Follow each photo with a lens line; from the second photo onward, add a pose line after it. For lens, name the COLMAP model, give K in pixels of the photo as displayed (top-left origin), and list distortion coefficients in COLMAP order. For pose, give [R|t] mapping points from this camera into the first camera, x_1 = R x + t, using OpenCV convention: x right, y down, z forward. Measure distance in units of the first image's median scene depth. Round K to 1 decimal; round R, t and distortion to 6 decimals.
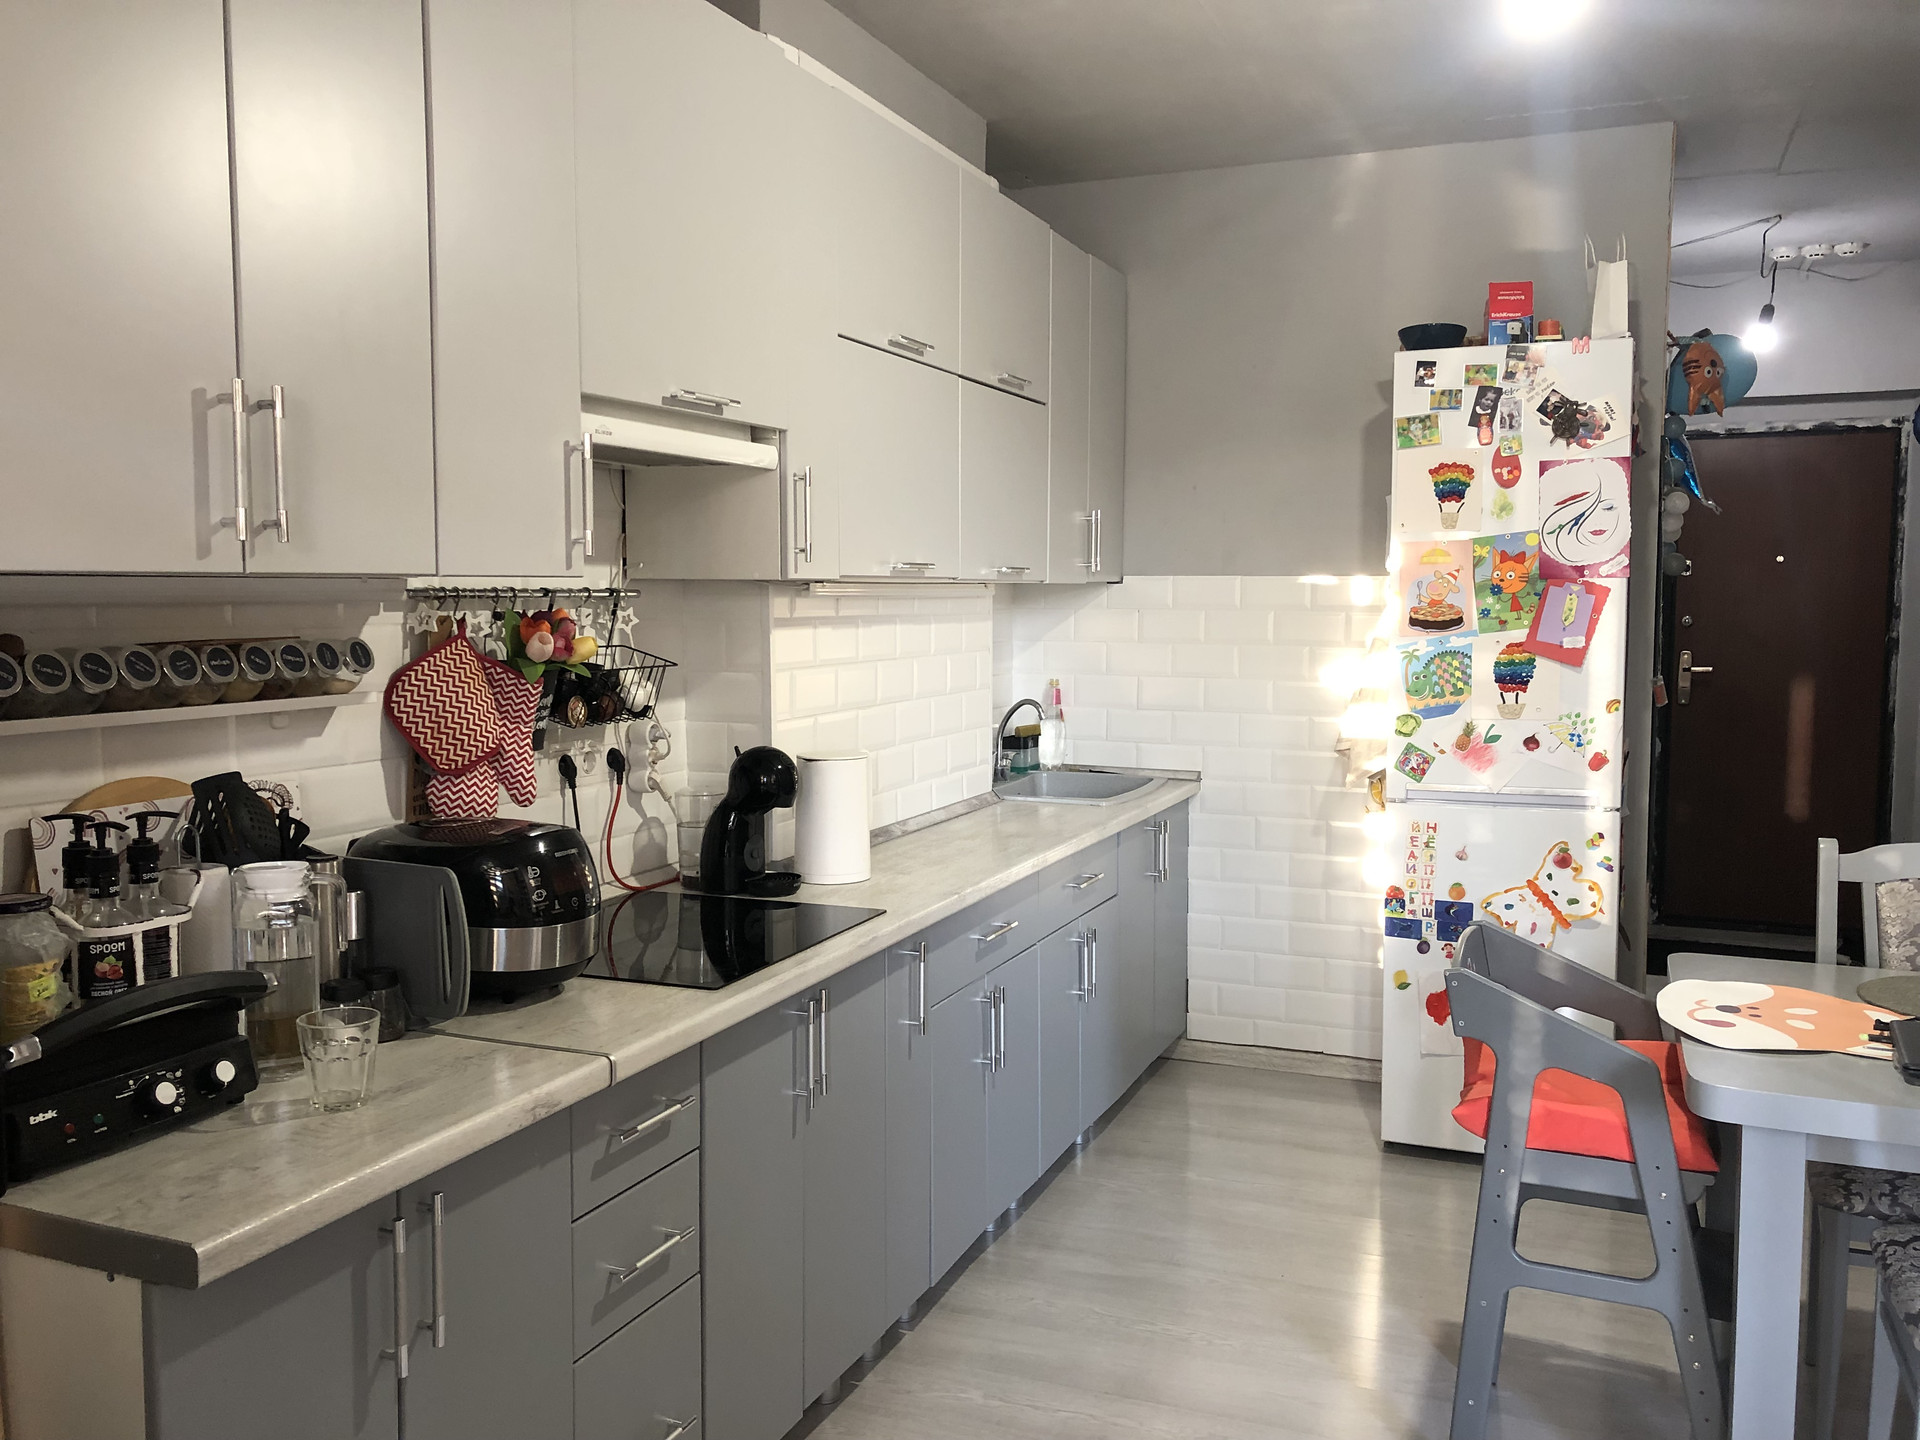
lens RADIAL K [[1546.4, 0, 958.9], [0, 1546.4, 718.3], [0, 0, 1]] dist [-0.003143, -0.011124]
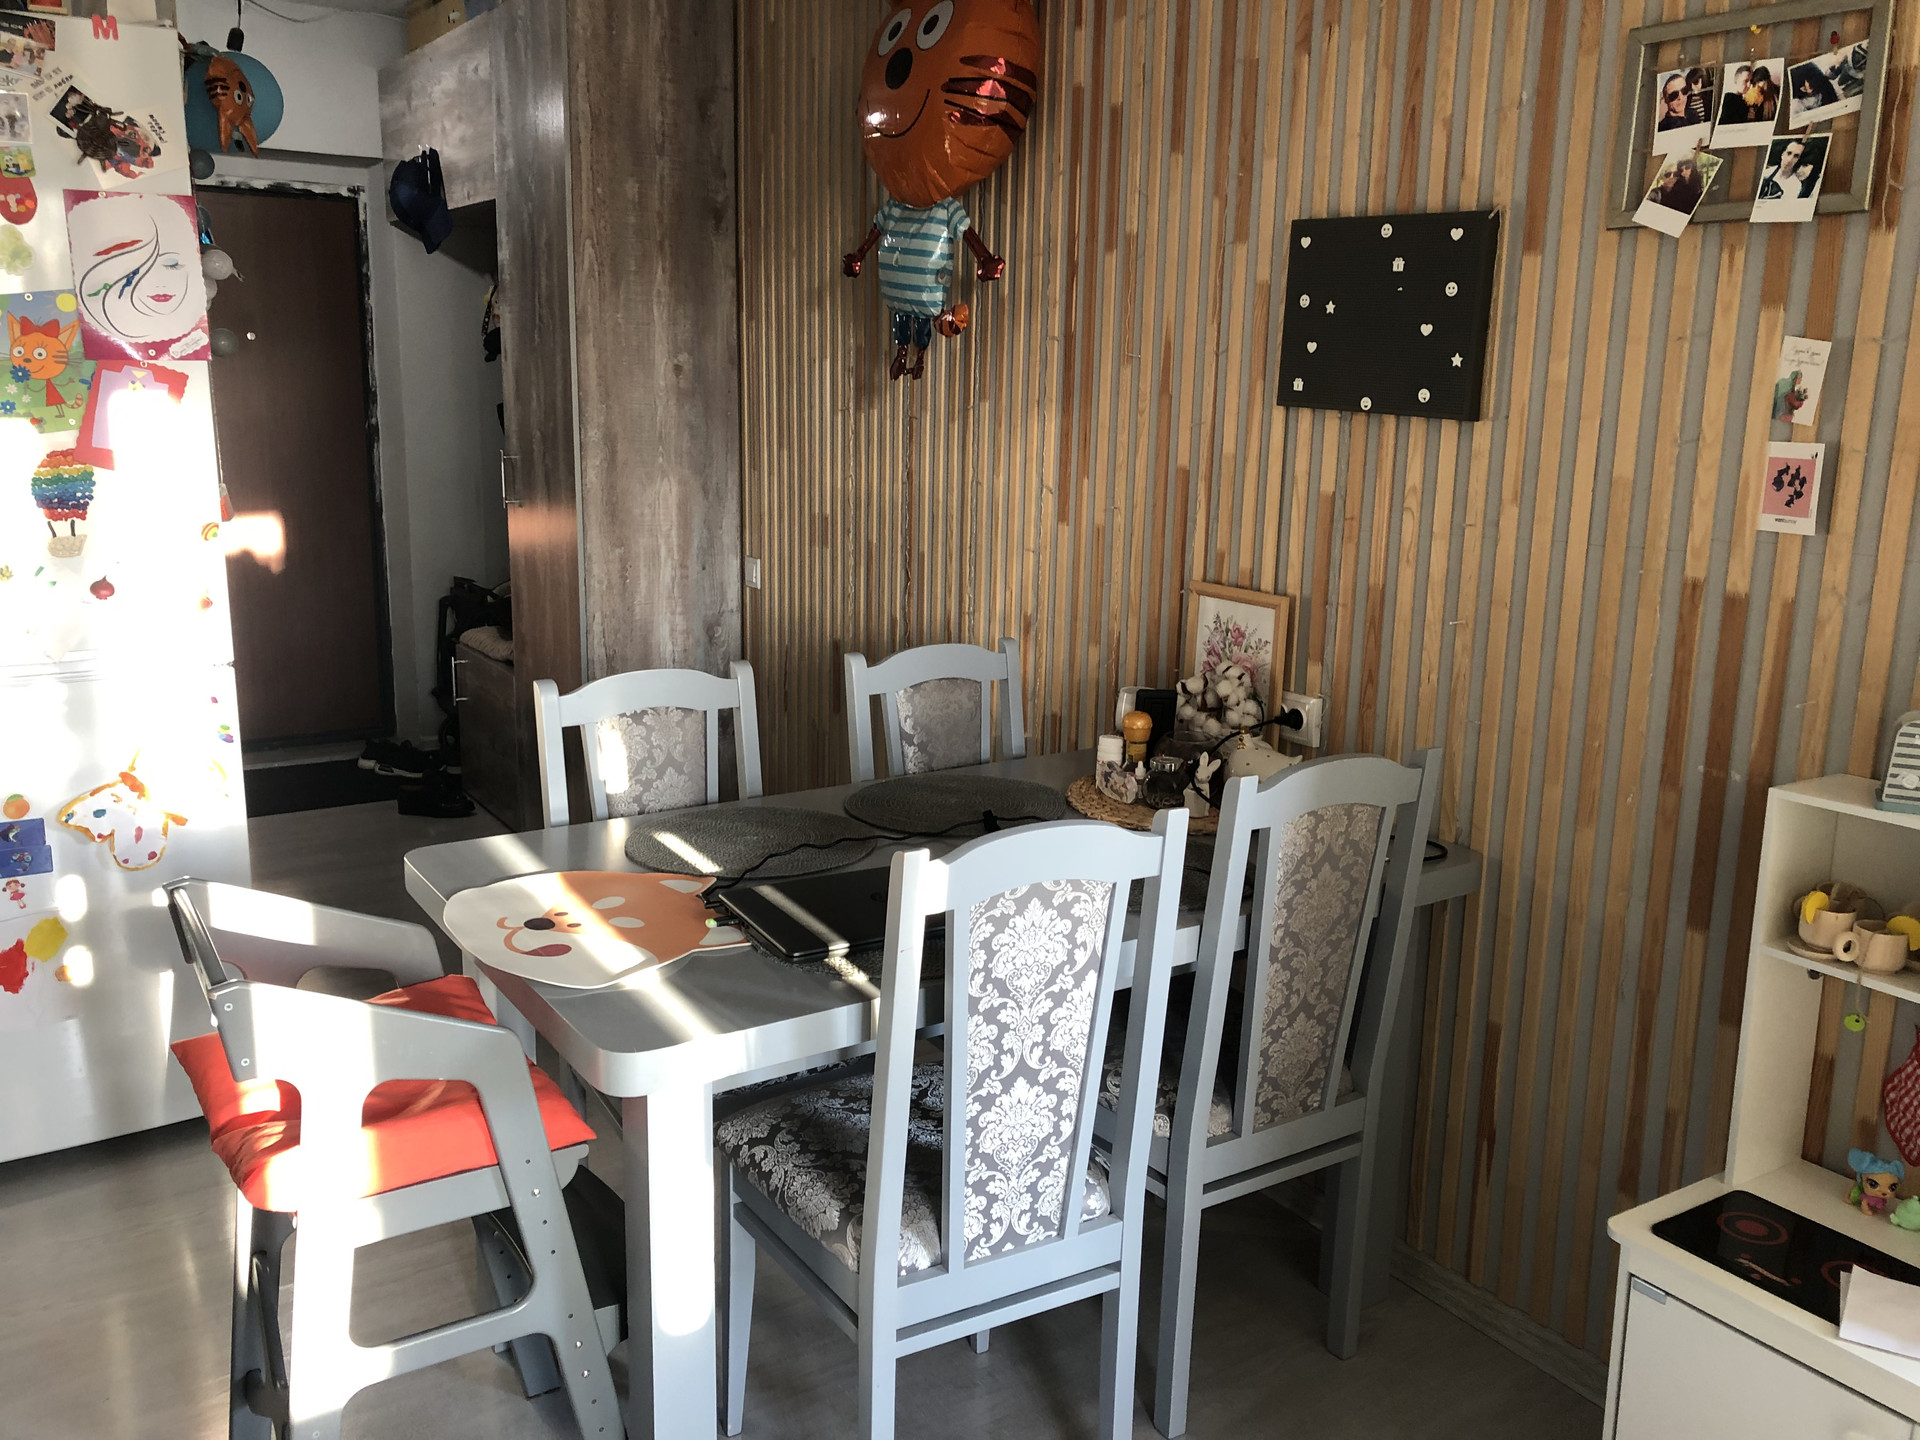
lens RADIAL K [[1546.4, 0, 961.5], [0, 1546.4, 704.1], [0, 0, 1]] dist [-0.003143, -0.011124]
pose [[0.549427, -0.159497, 0.820177, -0.012971], [0.047690, 0.985997, 0.159796, -0.027286], [-0.834180, -0.048682, 0.549340, 0.257217]]
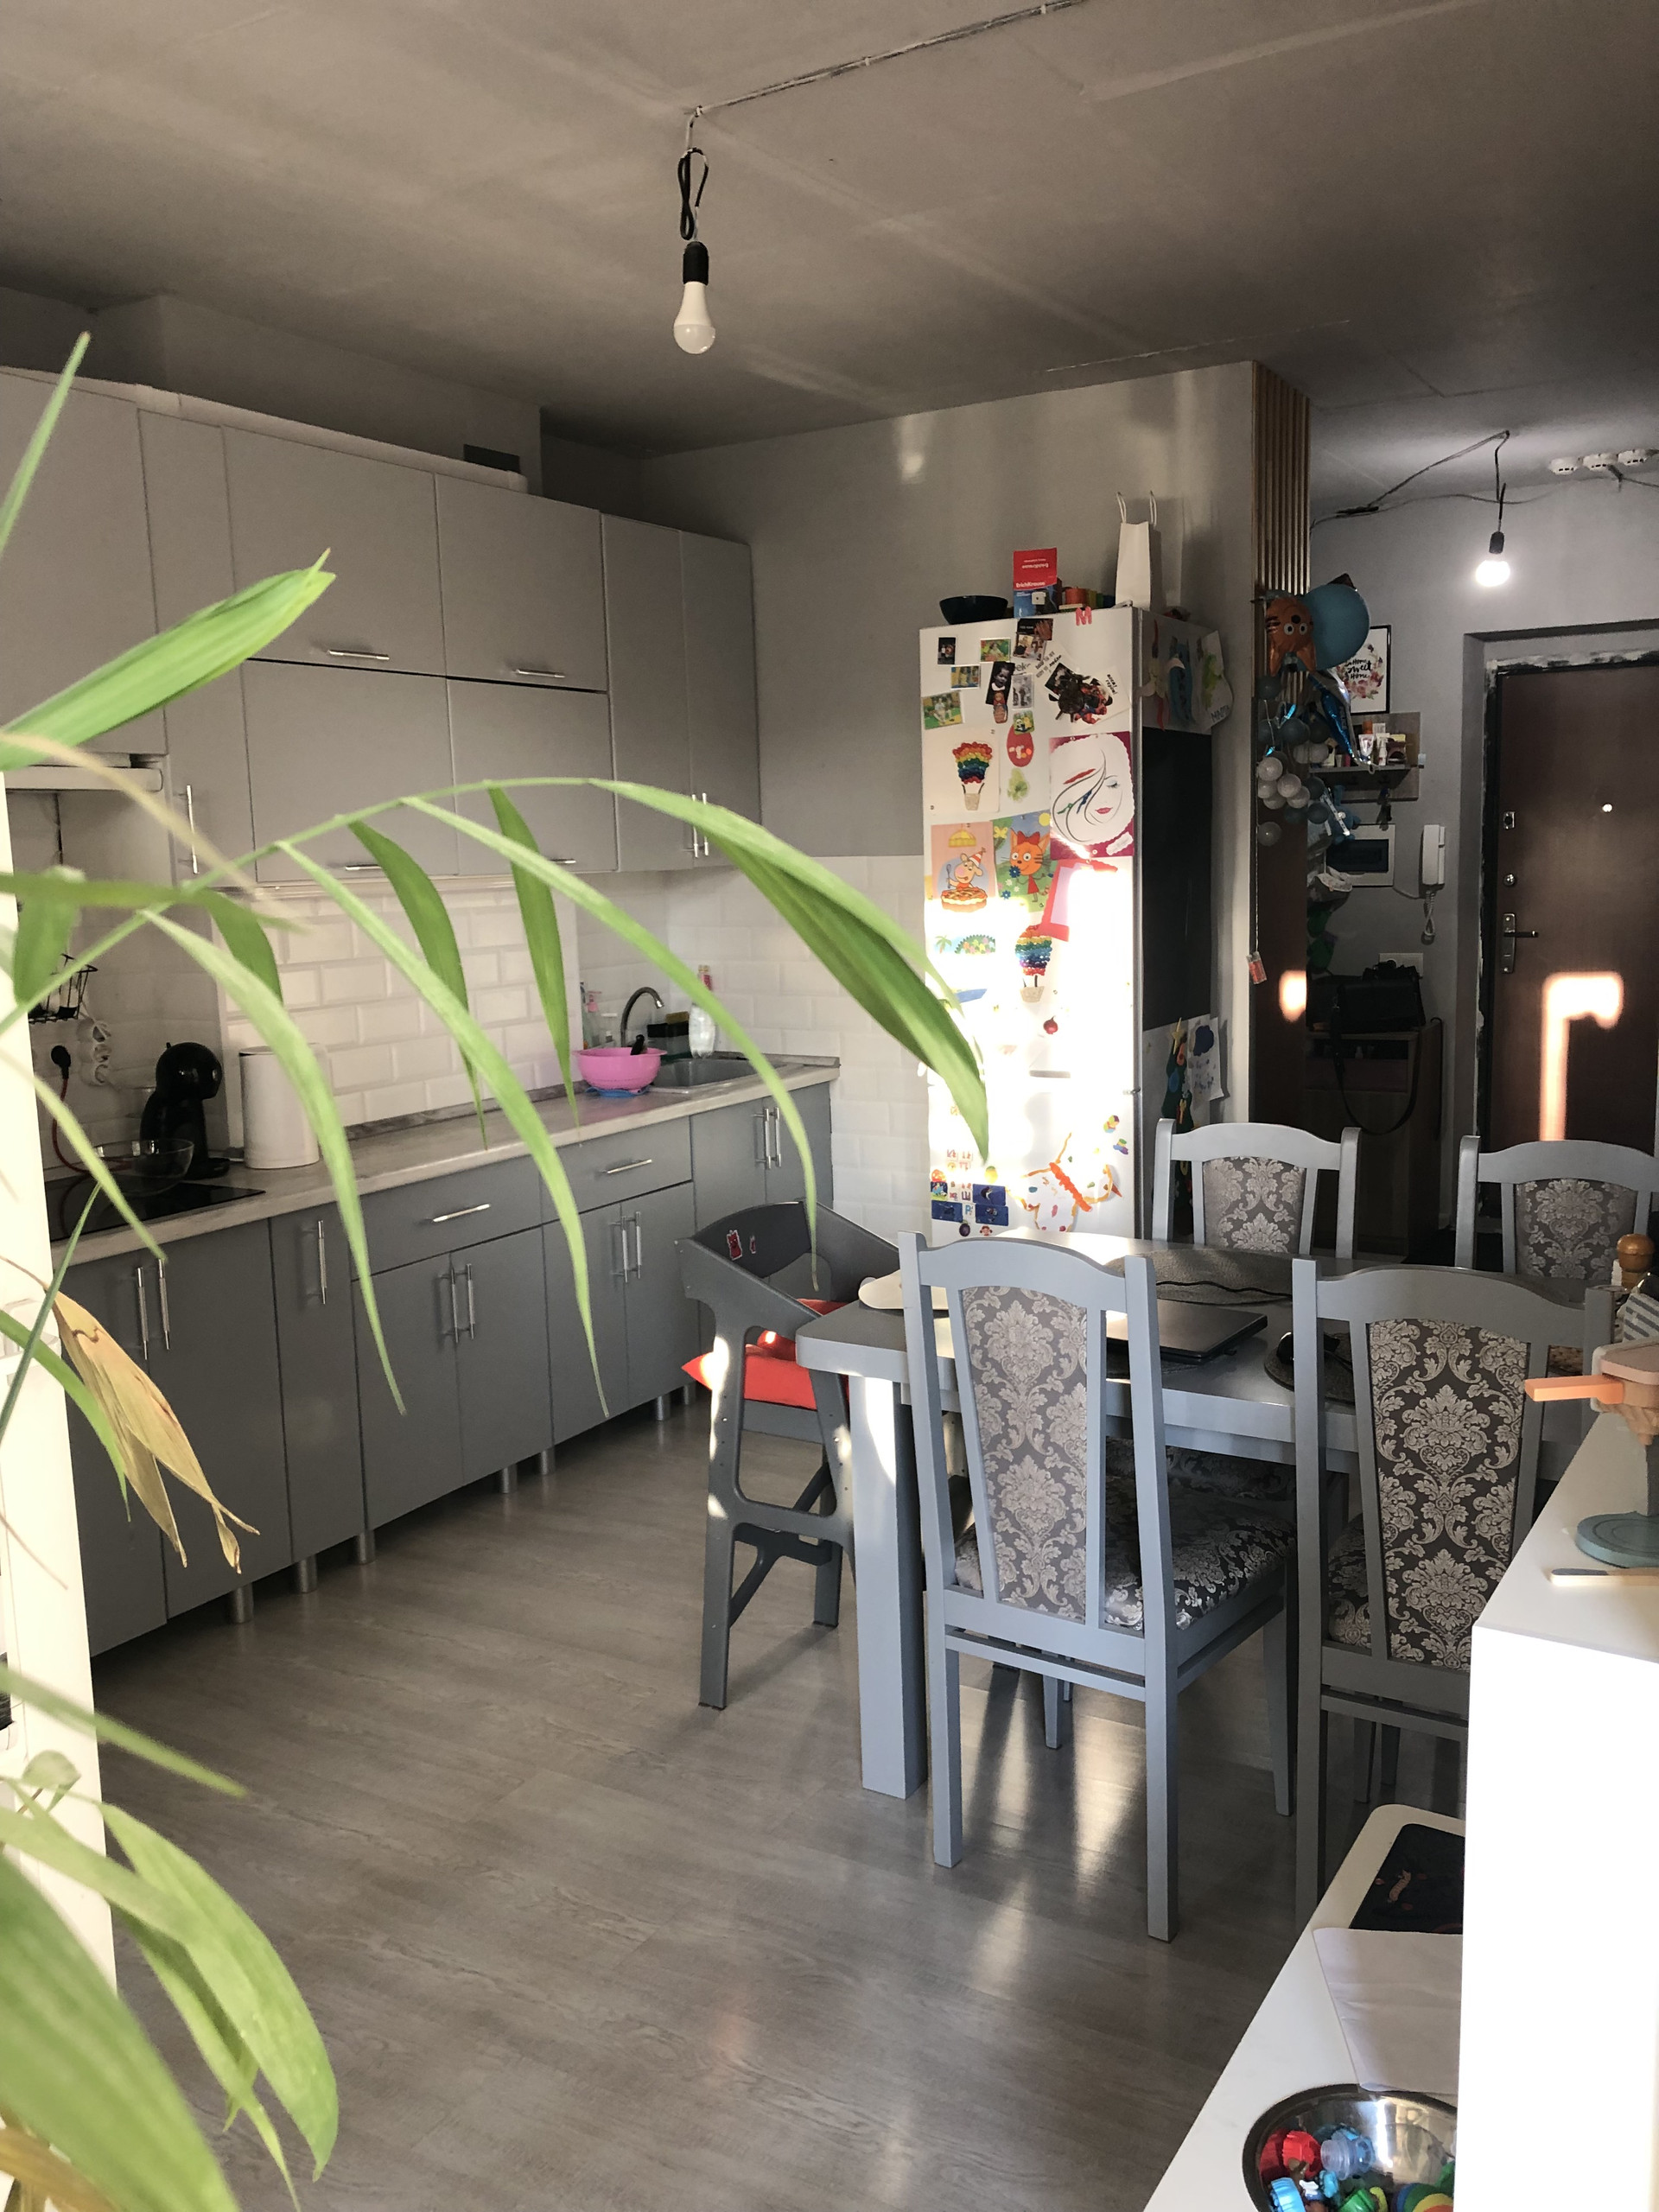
lens RADIAL K [[1781.6, 0, 881.6], [0, 1781.6, 1163.8], [0, 0, 1]] dist [-0.003143, -0.011124]
pose [[0.991433, -0.006164, -0.130474, 0.410735], [0.018726, 0.995275, 0.095271, -0.007110], [0.129270, -0.096898, 0.986864, -0.155274]]
